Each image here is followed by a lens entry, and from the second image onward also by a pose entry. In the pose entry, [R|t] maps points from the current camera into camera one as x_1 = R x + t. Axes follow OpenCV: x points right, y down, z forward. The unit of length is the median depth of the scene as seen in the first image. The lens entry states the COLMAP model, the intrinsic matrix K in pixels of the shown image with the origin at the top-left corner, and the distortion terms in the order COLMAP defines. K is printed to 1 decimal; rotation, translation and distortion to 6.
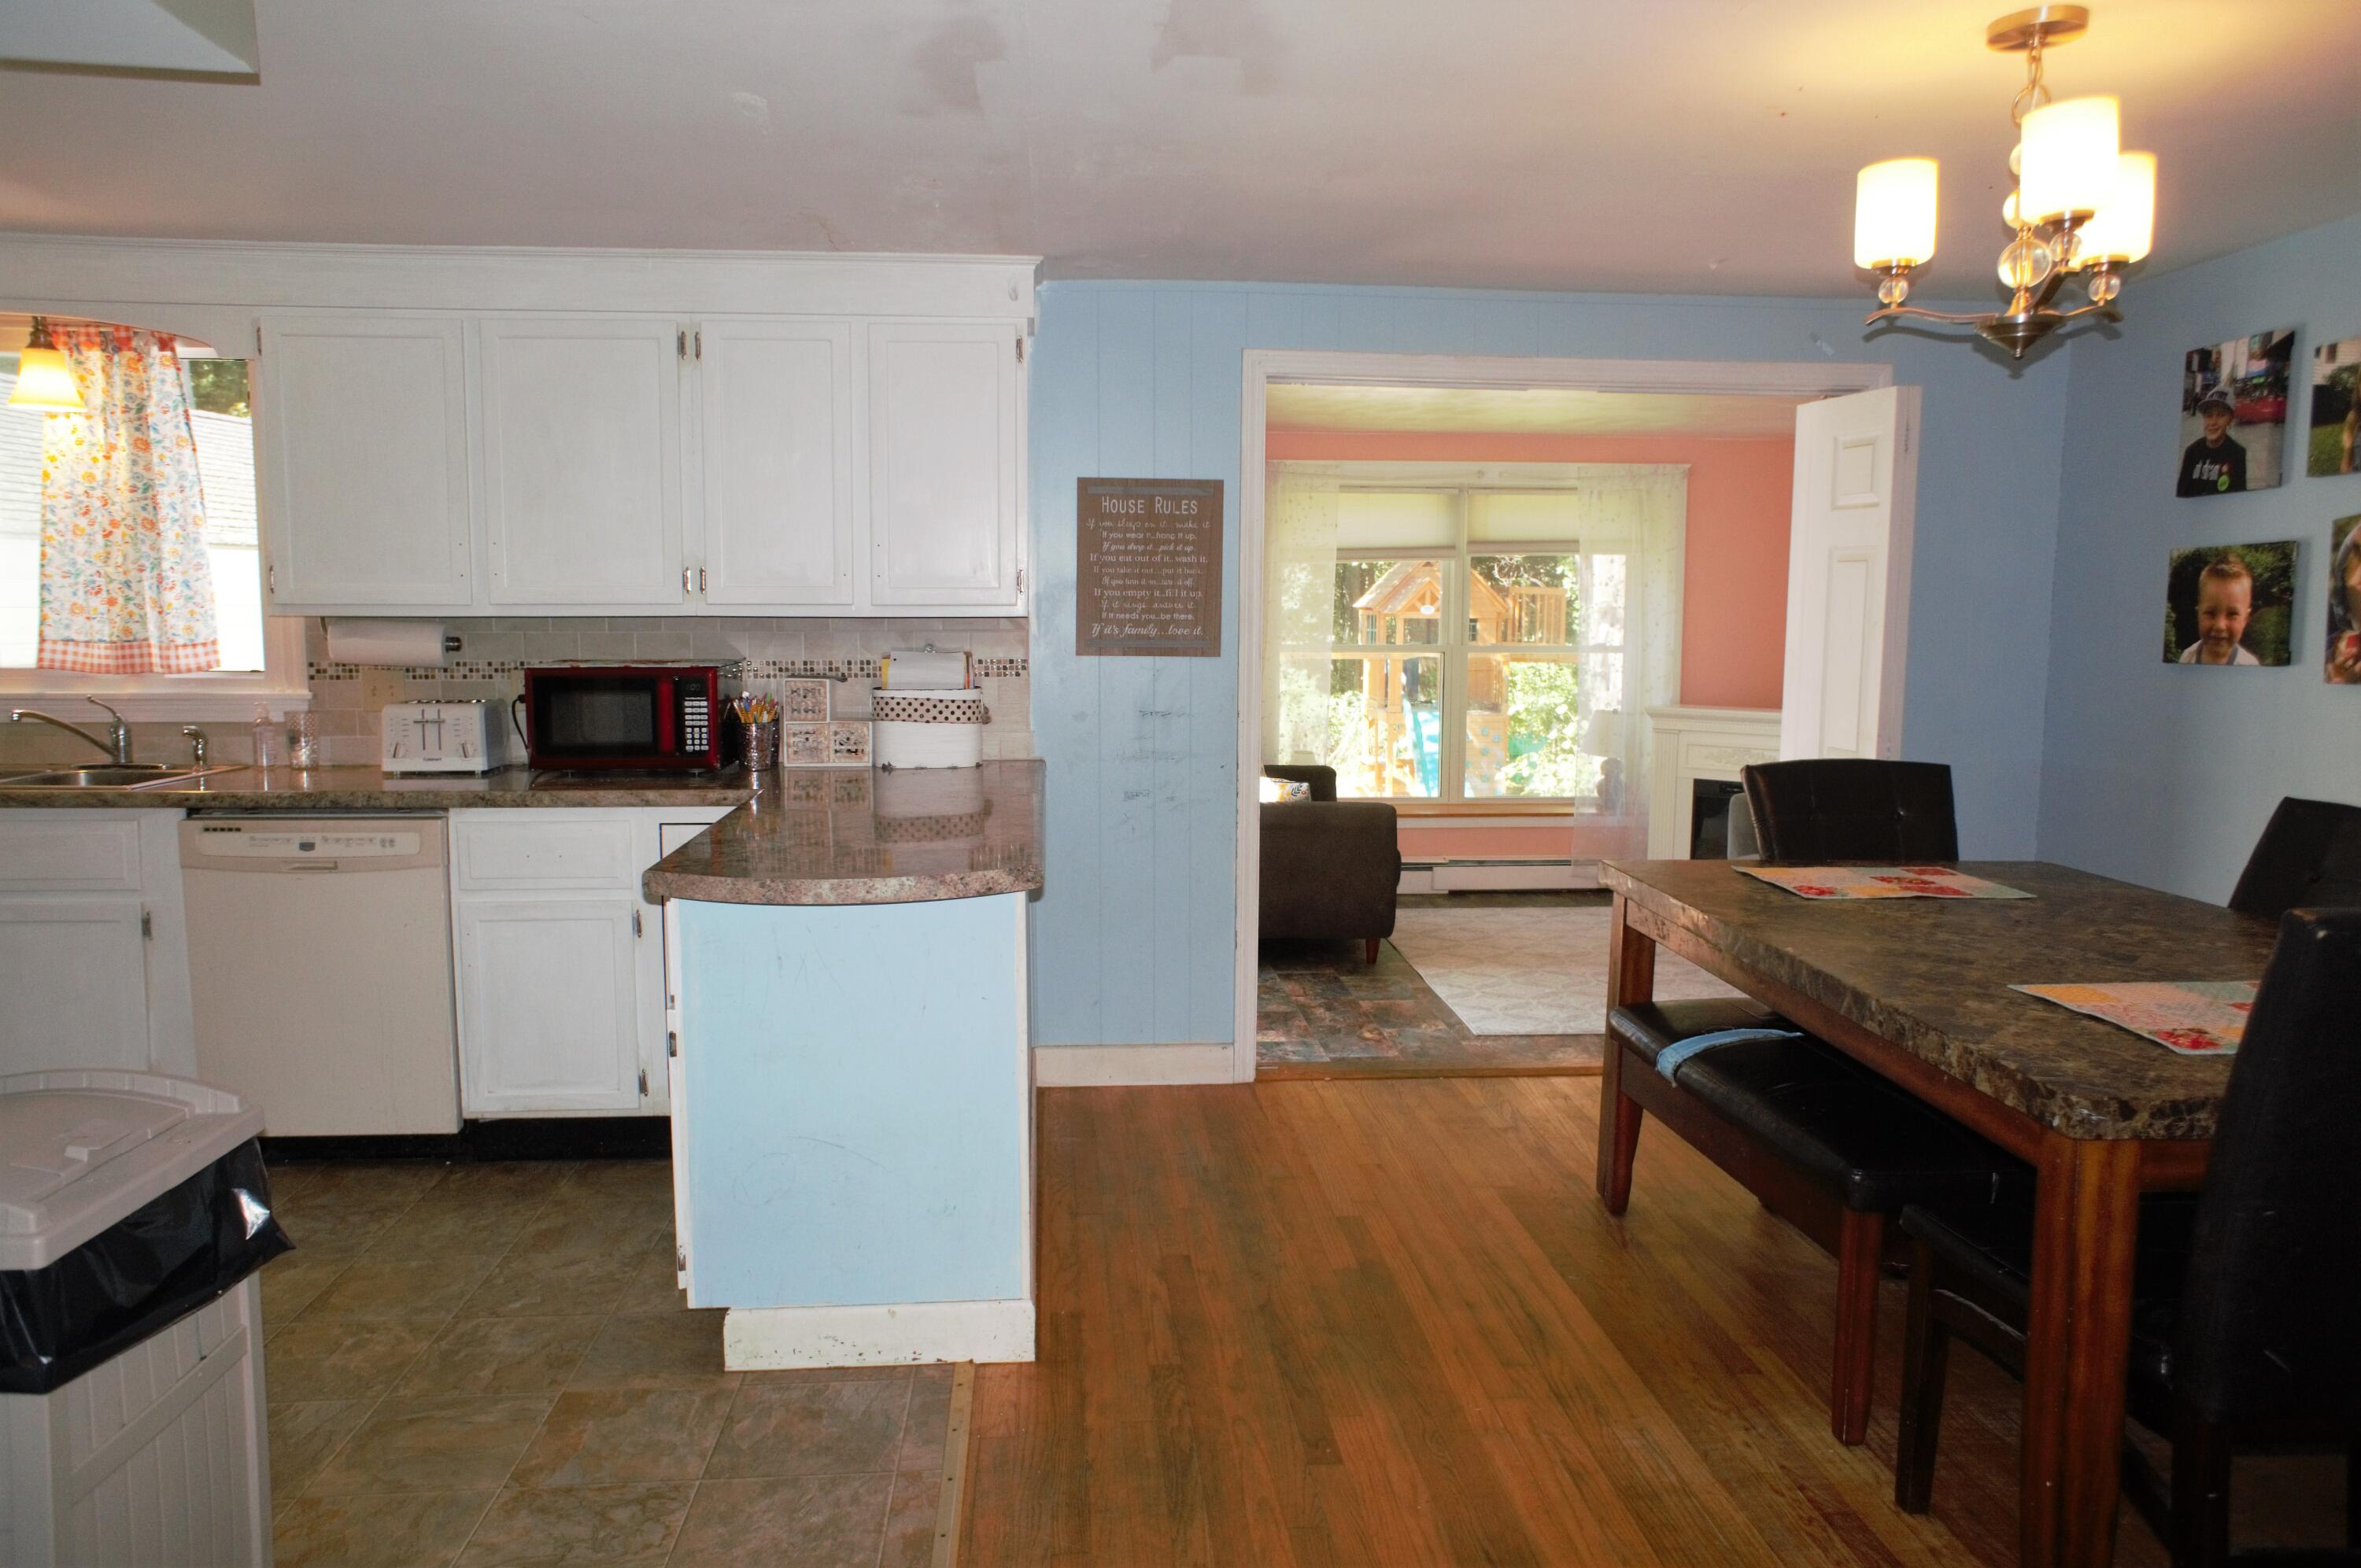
lens RADIAL K [[1580.3, 0, 1155.2], [0, 1580.3, 784.1], [0, 0, 1]] dist [0.002262, 0.005177]
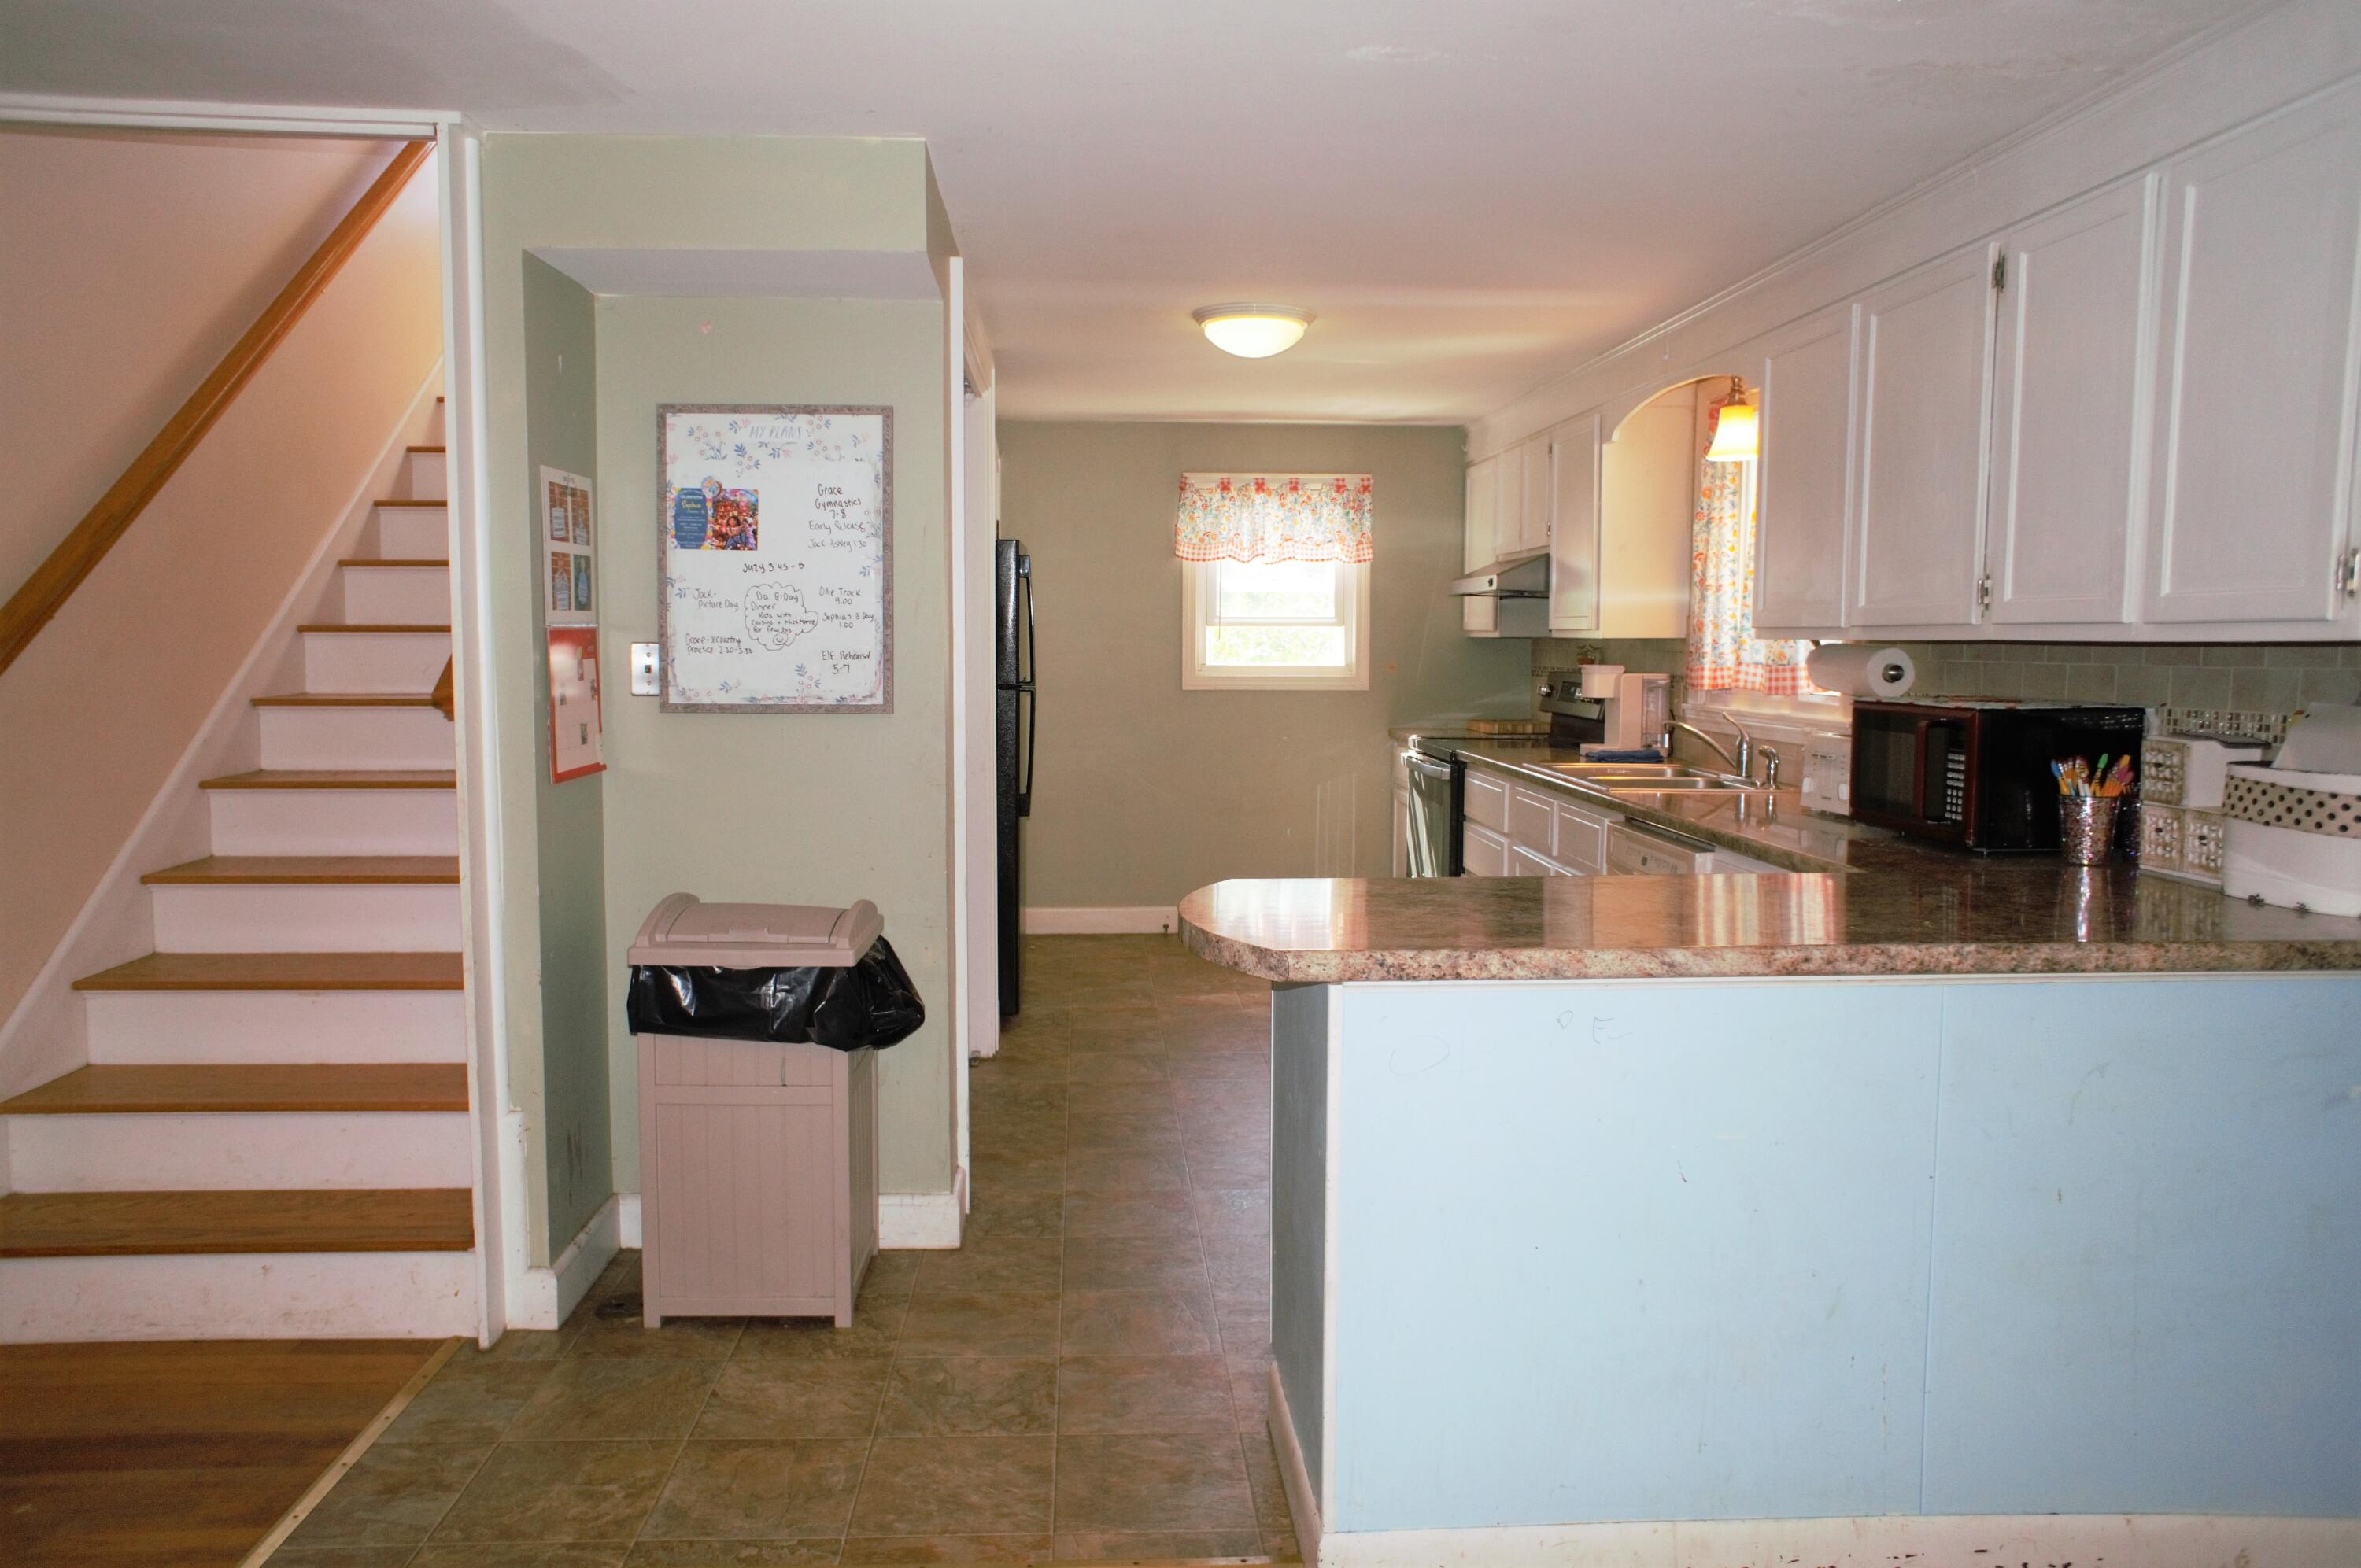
lens RADIAL K [[1580.3, 0, 1155.2], [0, 1580.3, 784.1], [0, 0, 1]] dist [0.002262, 0.005177]
pose [[-0.011581, 0.089652, -0.995906, 0.415762], [-0.110505, 0.989757, 0.090384, -0.058271], [0.993808, 0.111099, -0.001556, 0.567779]]
